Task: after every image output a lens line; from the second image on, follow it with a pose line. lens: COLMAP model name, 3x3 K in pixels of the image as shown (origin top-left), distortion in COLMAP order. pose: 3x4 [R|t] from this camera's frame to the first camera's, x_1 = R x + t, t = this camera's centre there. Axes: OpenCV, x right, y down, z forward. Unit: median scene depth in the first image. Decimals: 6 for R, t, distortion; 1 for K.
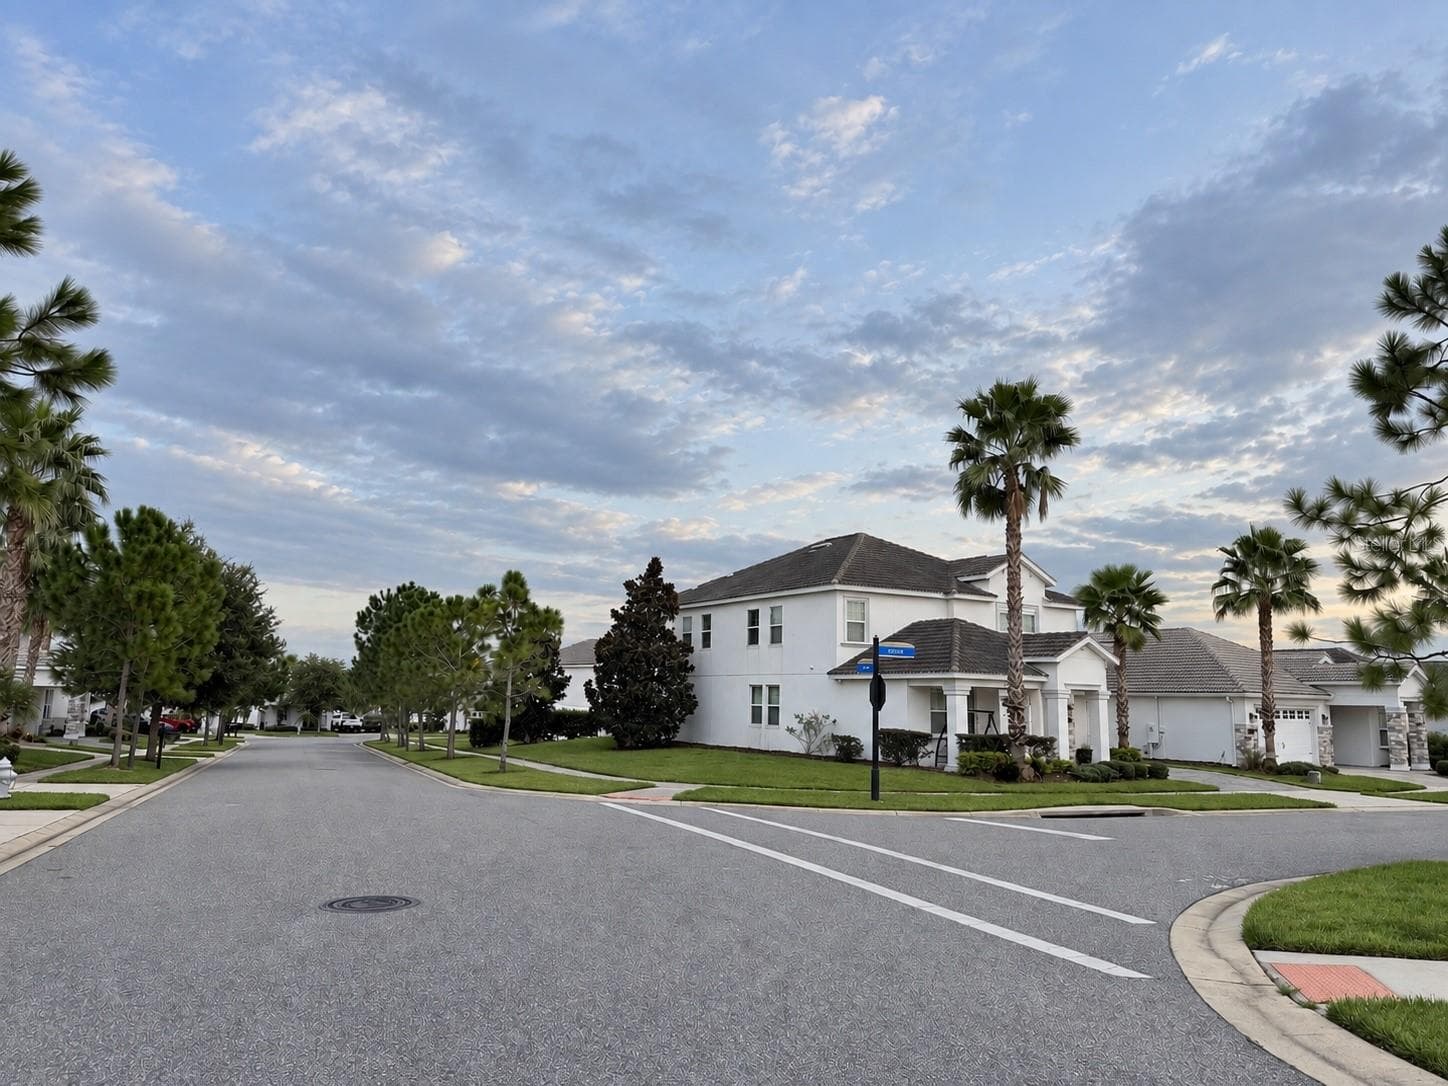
lens RADIAL K [[1166.1, 0, 724.0], [0, 1166.1, 543.0], [0, 0, 1]] dist [0.258435, -0.000062]
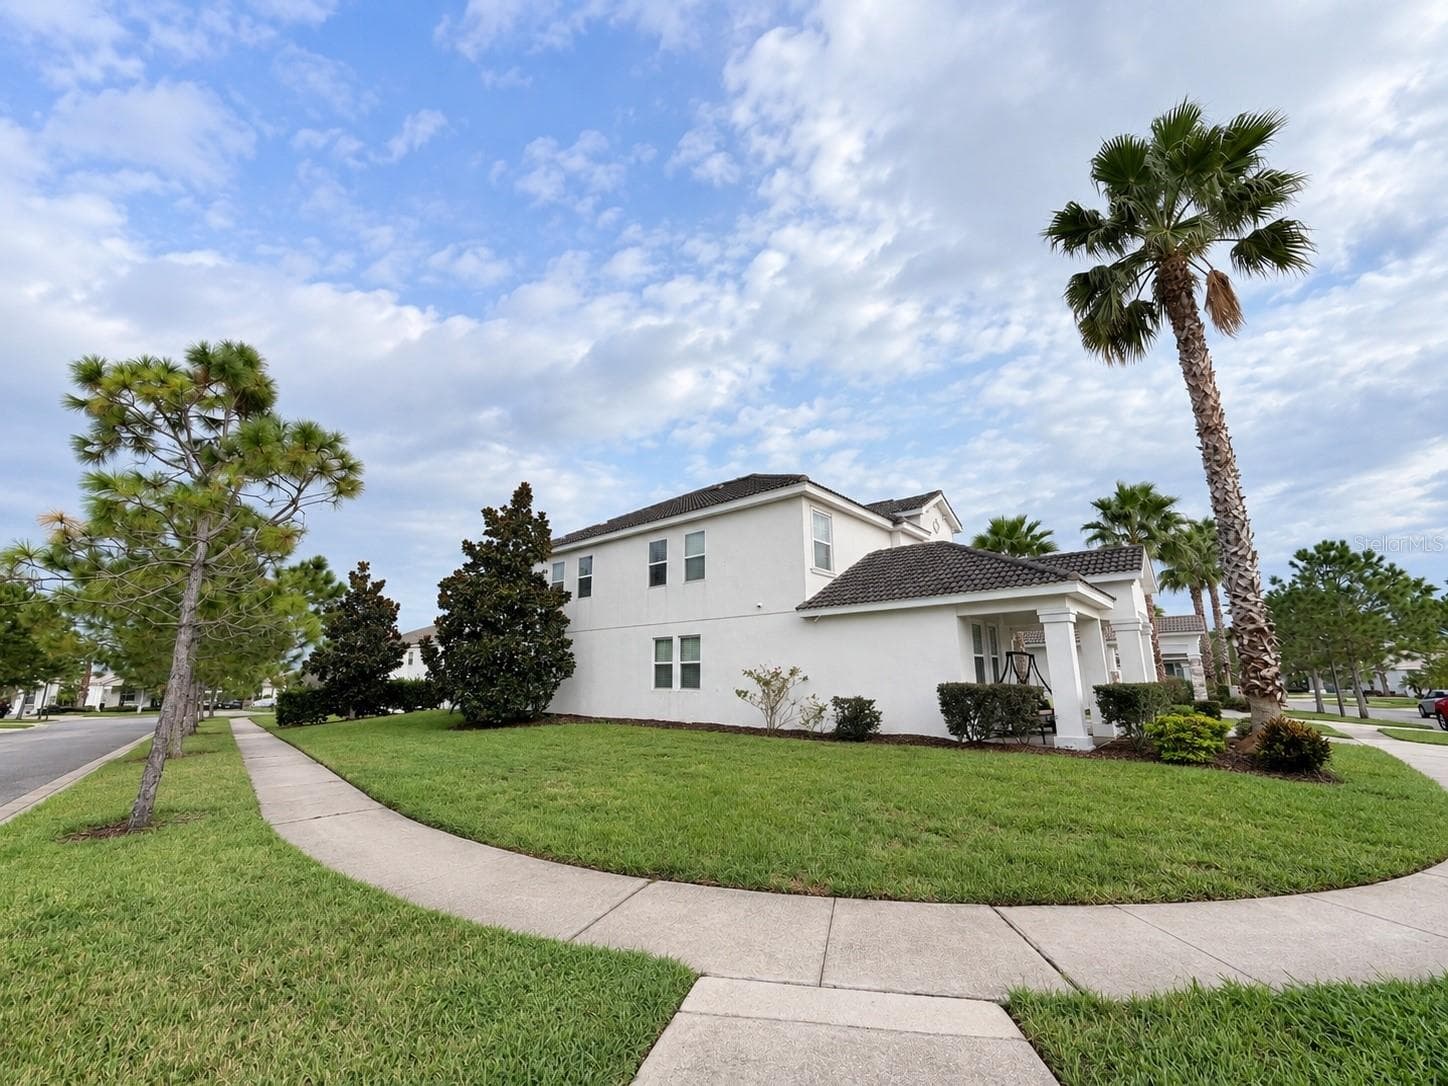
lens RADIAL K [[656.8, 0, 724.0], [0, 656.8, 543.0], [0, 0, 1]] dist [-0.000359, 0.000032]
pose [[0.959490, 0.039602, 0.278946, -0.055949], [-0.018974, 0.996907, -0.076265, 0.092761], [-0.281104, 0.067883, 0.957274, 0.578107]]
